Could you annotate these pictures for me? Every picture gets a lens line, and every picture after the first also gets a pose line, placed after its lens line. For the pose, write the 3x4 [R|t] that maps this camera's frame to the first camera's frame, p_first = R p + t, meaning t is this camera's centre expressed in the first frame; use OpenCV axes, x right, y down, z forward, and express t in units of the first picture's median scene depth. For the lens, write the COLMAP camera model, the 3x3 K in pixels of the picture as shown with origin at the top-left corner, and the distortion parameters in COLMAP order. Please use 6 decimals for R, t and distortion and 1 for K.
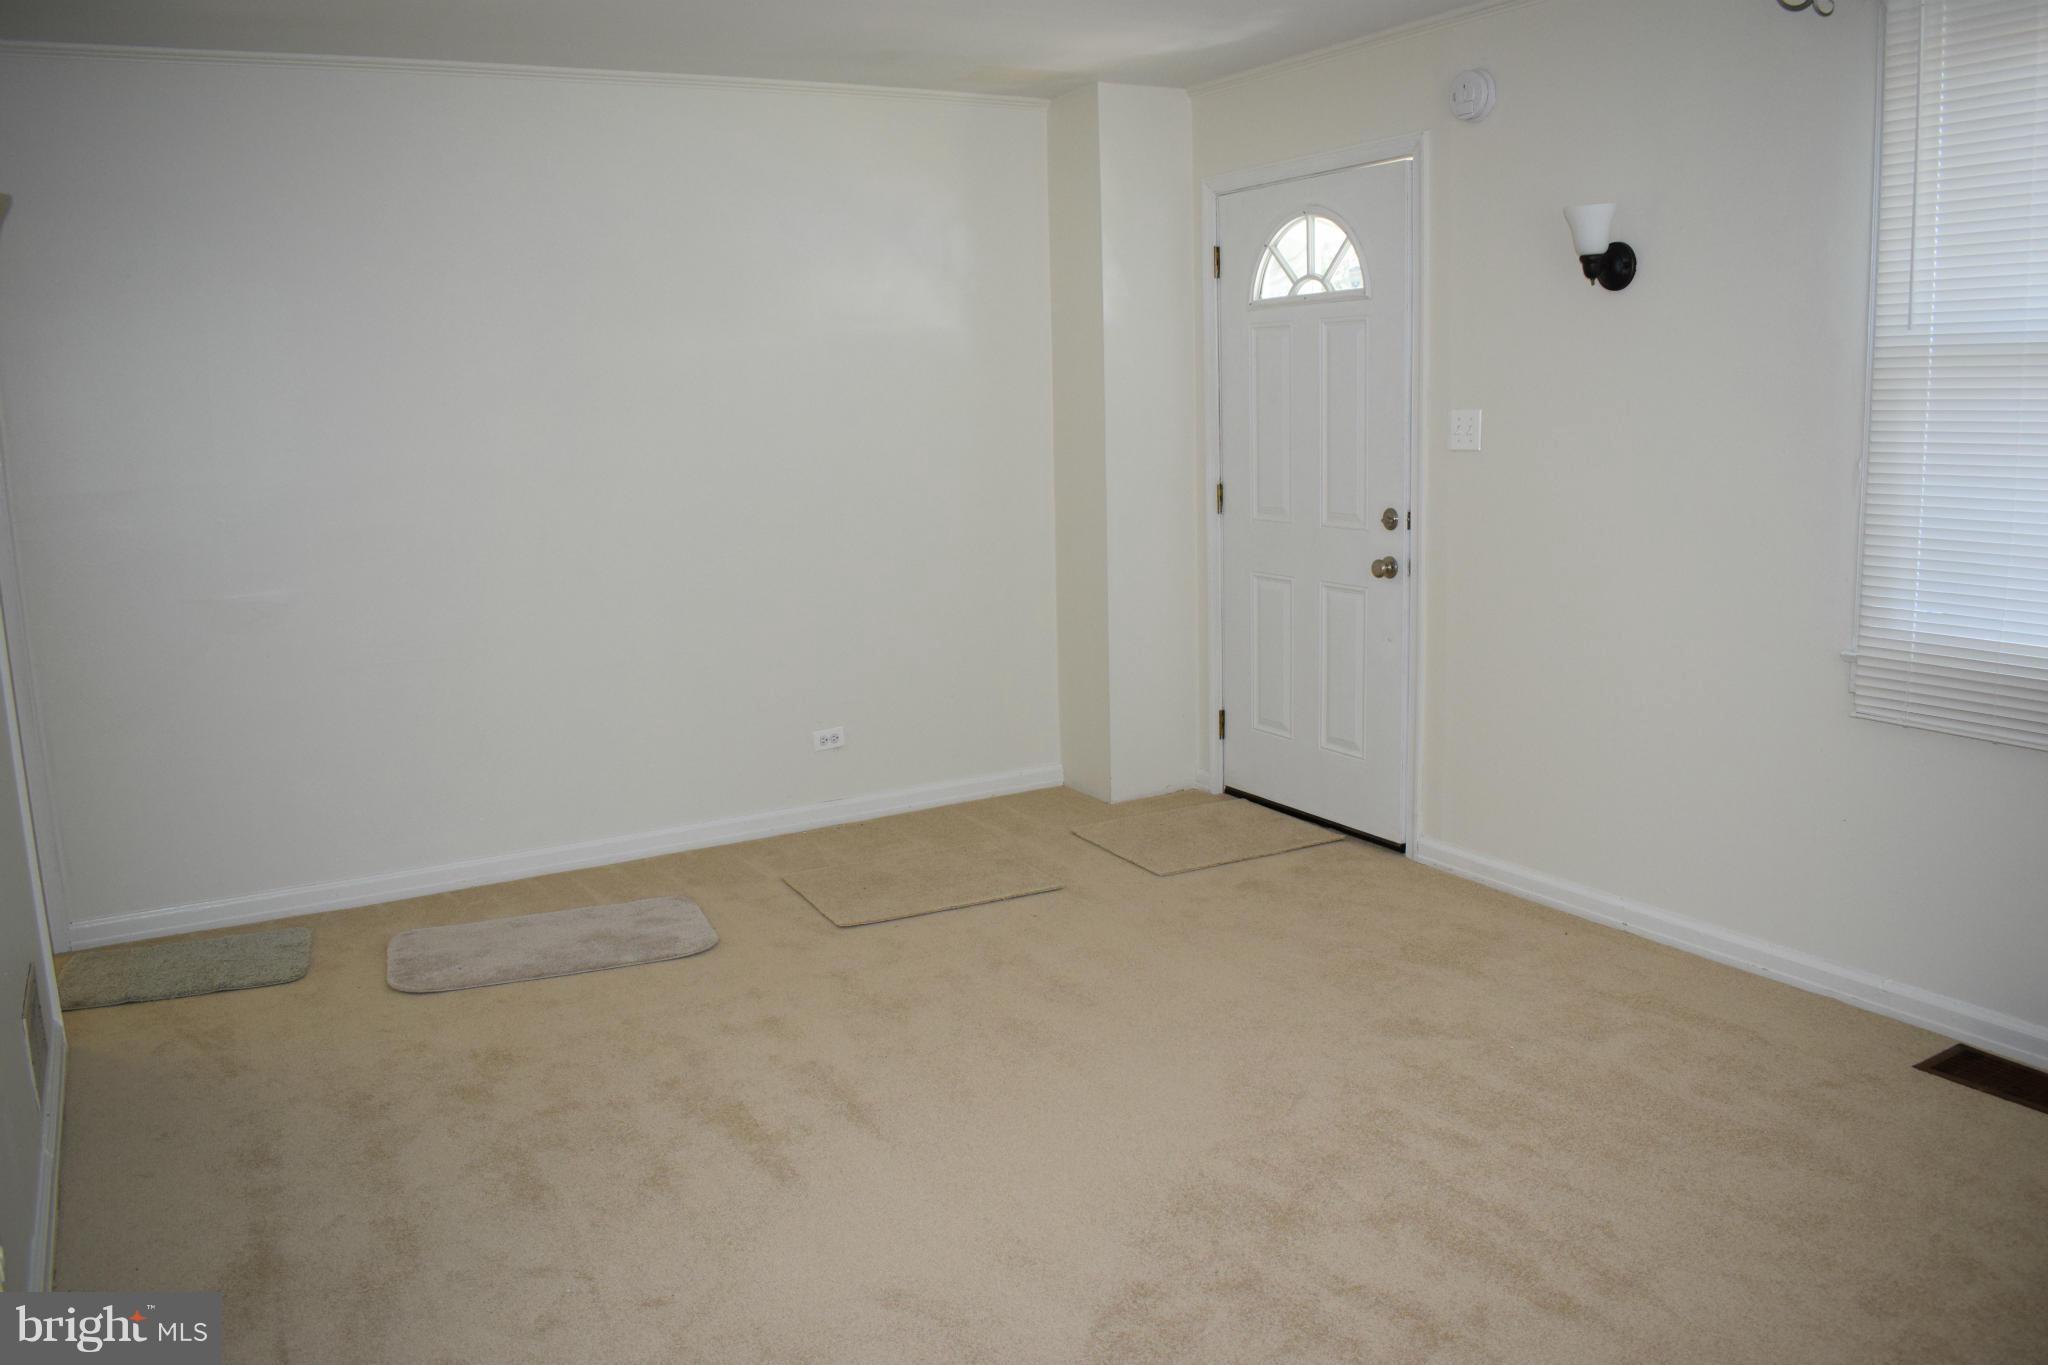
lens RADIAL K [[1628.7, 0, 1024.0], [0, 1628.7, 682.5], [0, 0, 1]] dist [-0.091791, 0.012694]
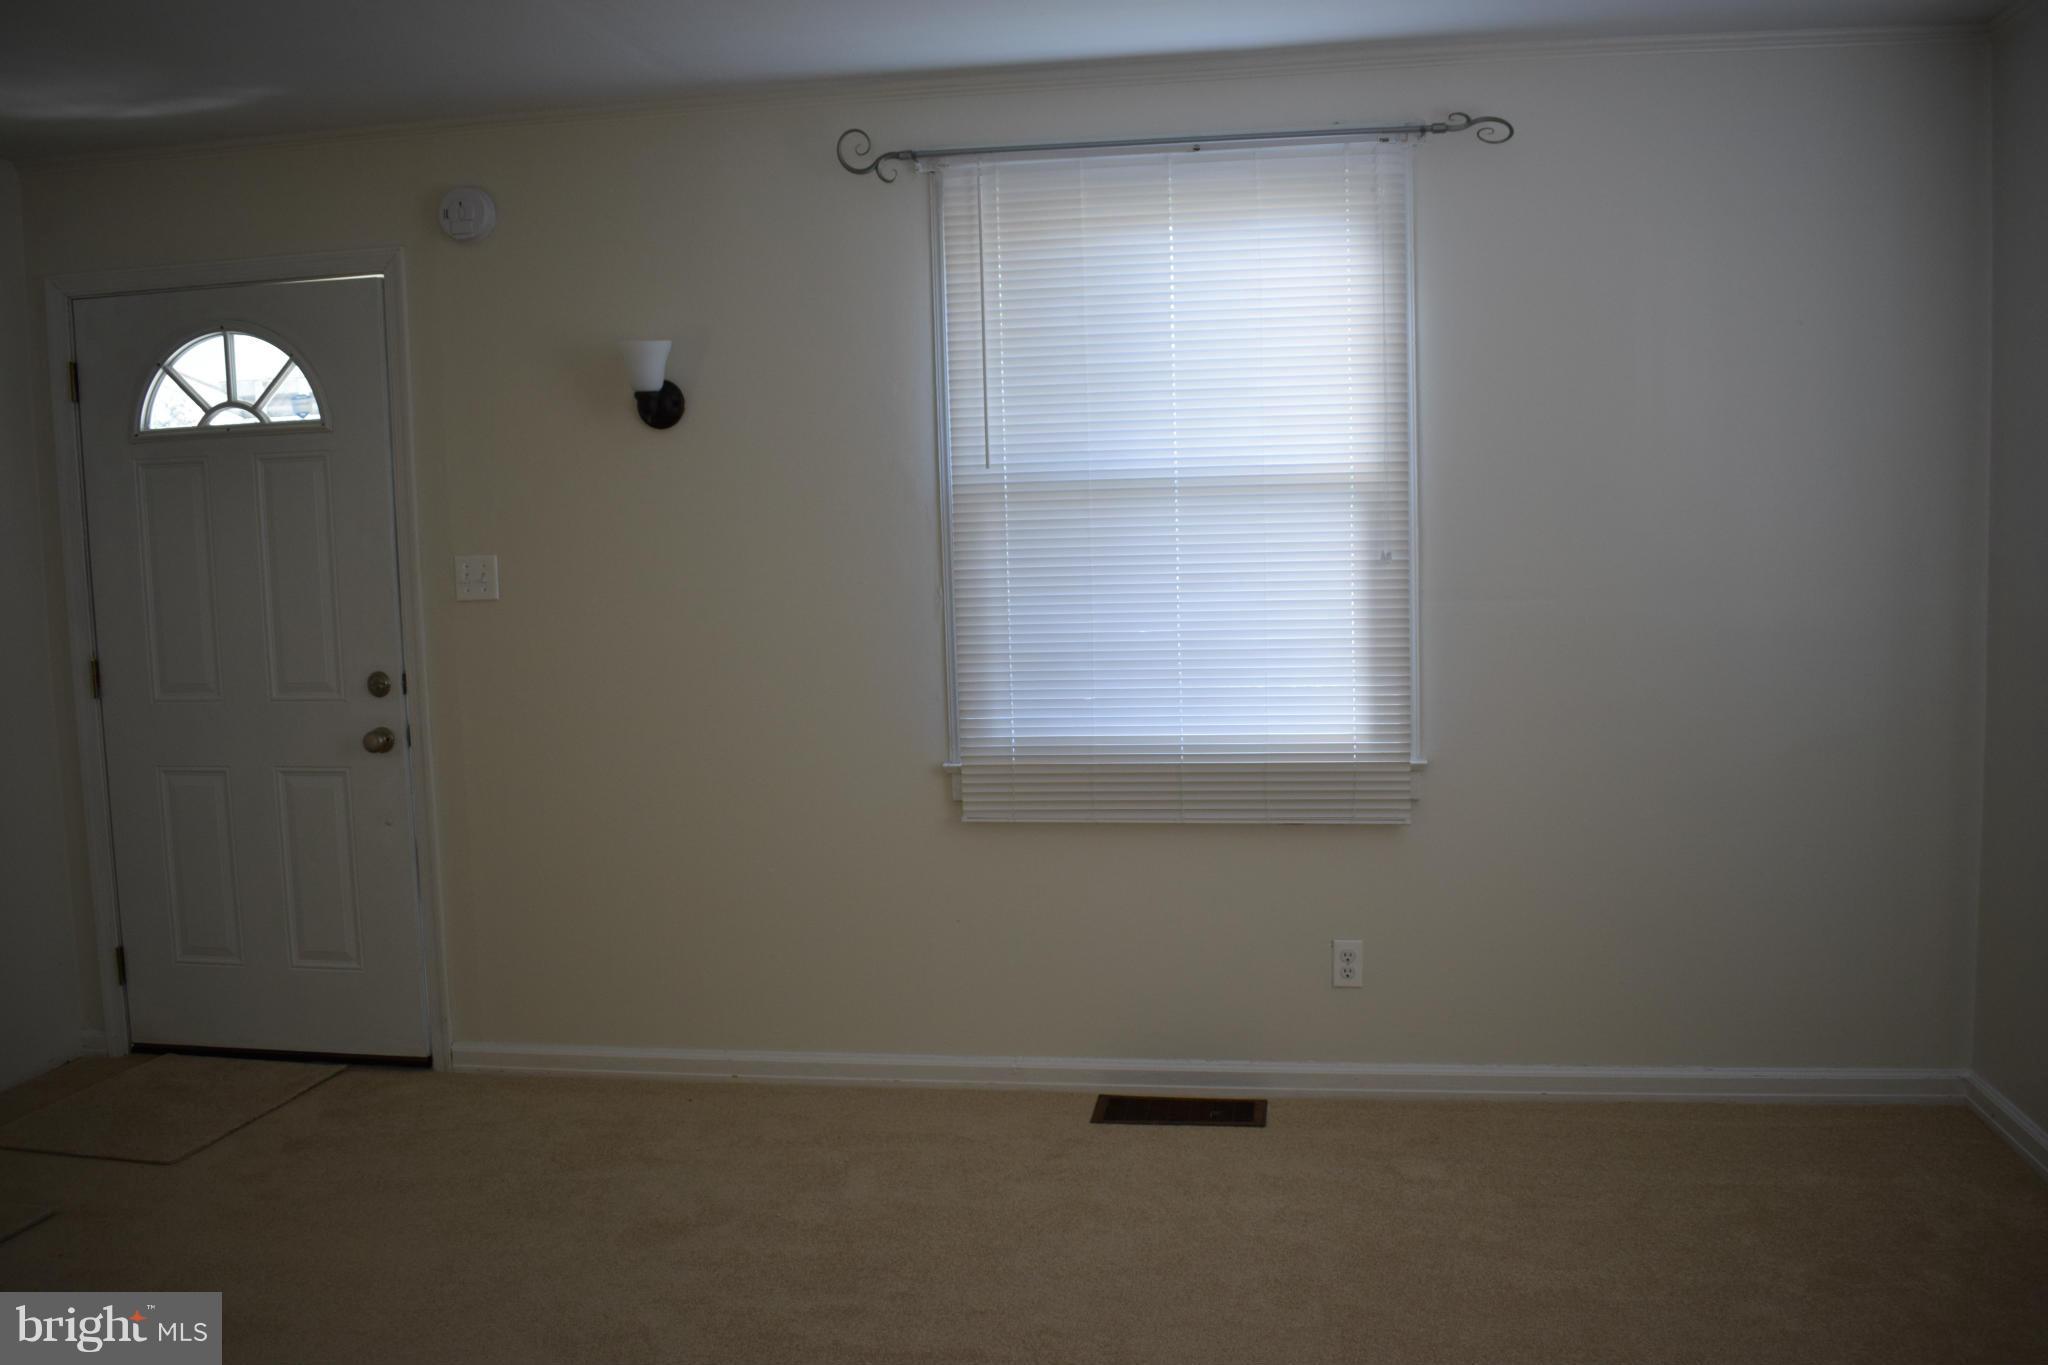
lens RADIAL K [[1726.8, 0, 1024.0], [0, 1726.8, 682.5], [0, 0, 1]] dist [-0.091997, -0.006028]
pose [[0.615783, -0.062380, 0.785442, -0.272943], [0.147190, 0.988420, -0.036896, -0.017432], [-0.774045, 0.138329, 0.617834, 0.170494]]
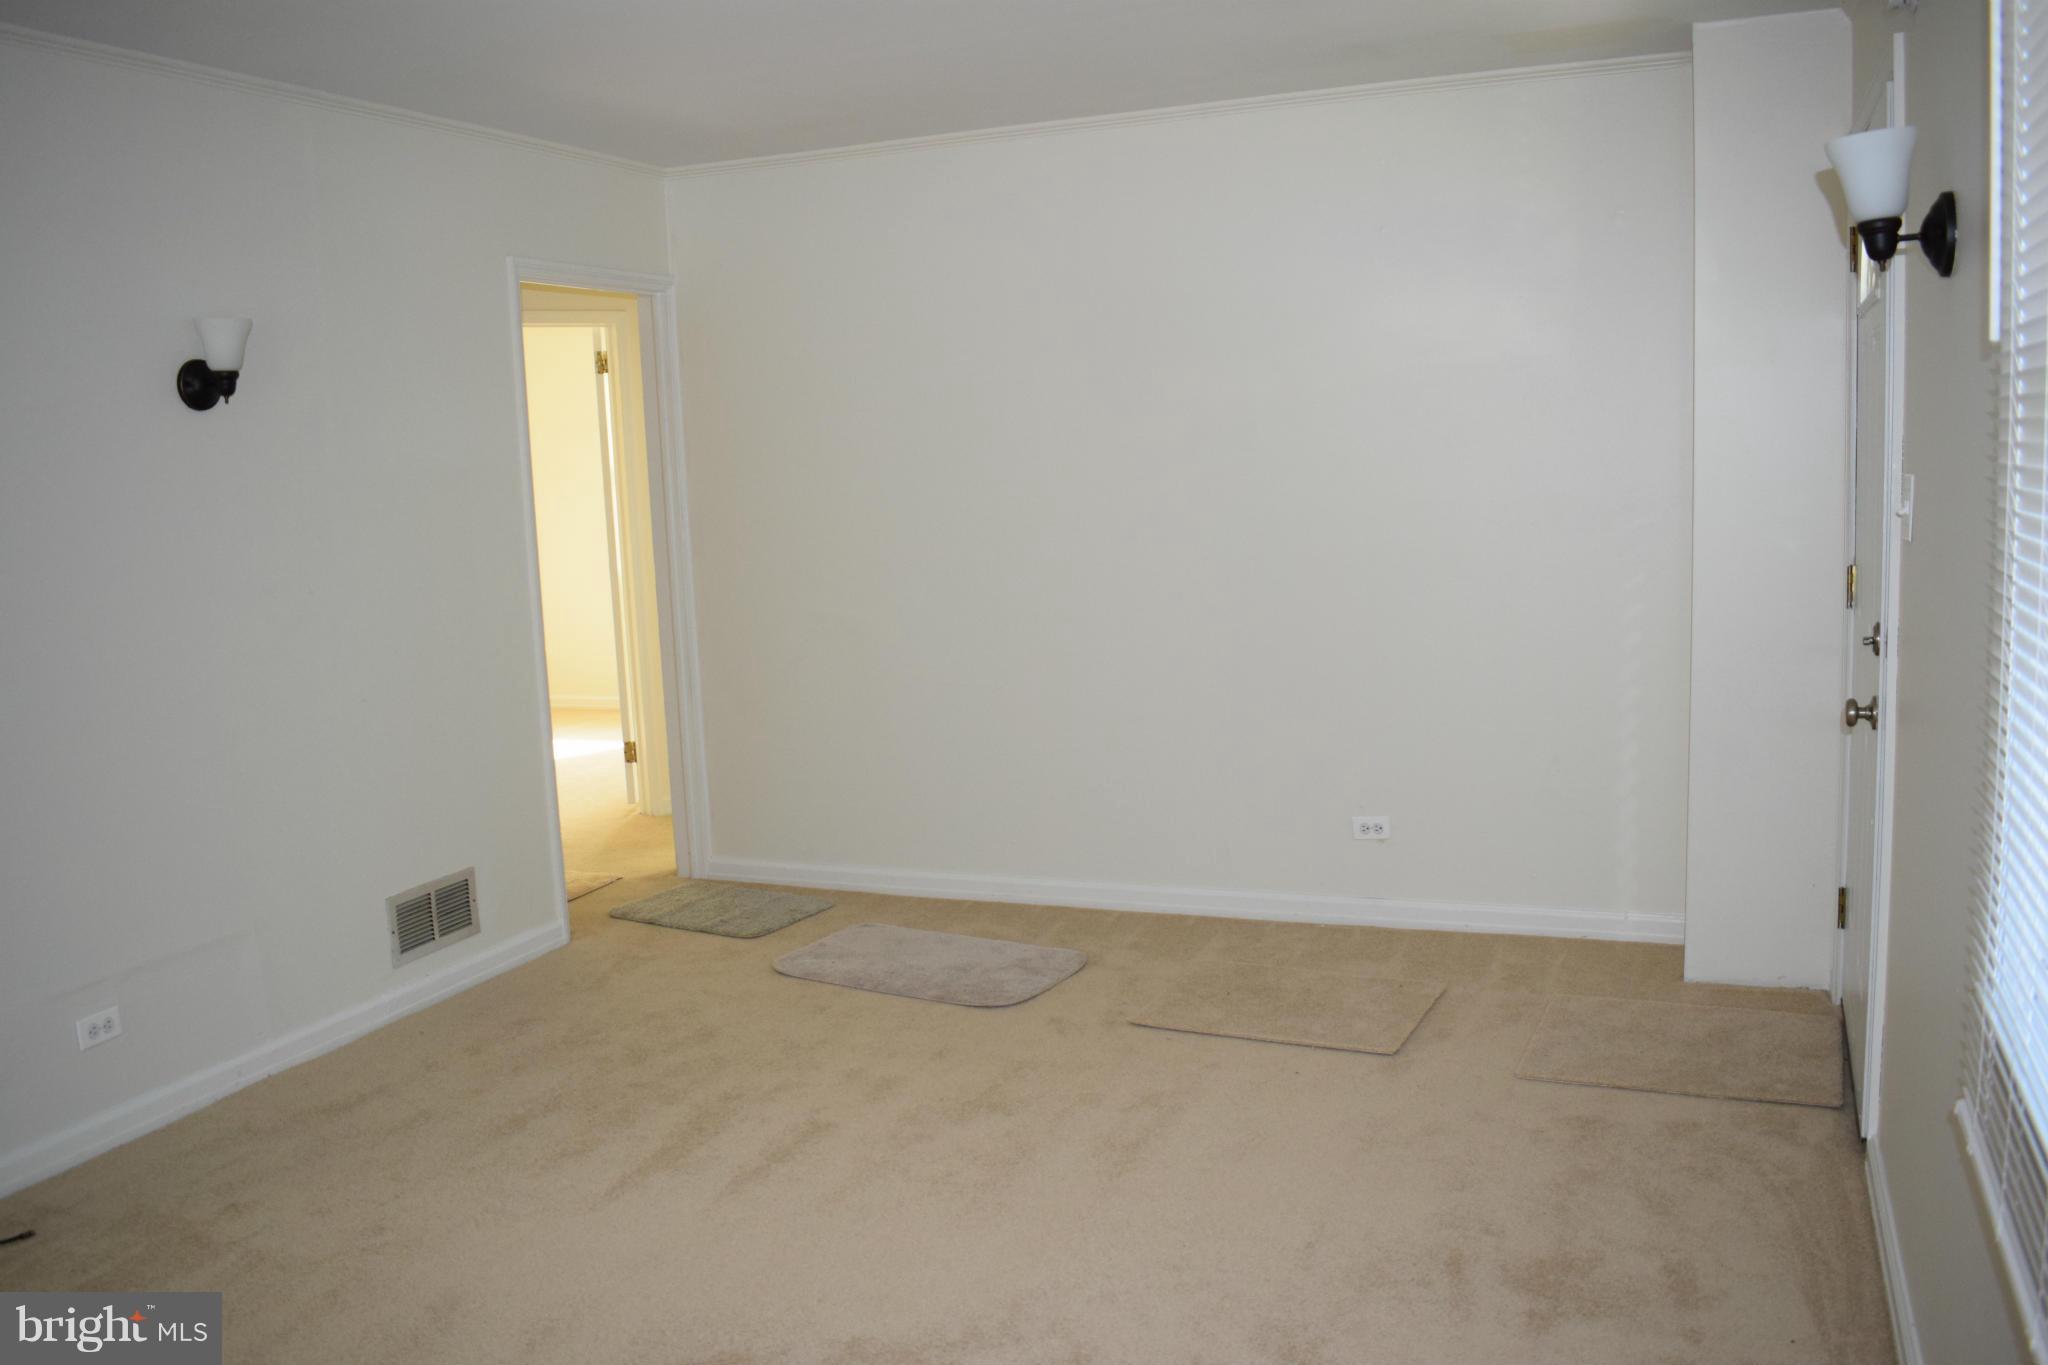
lens RADIAL K [[1726.8, 0, 1024.0], [0, 1726.8, 682.5], [0, 0, 1]] dist [-0.091997, -0.006028]
pose [[0.613544, 0.115962, -0.781100, 0.537714], [-0.124101, 0.991027, 0.049648, -0.073551], [0.779848, 0.066474, 0.622429, 0.309367]]
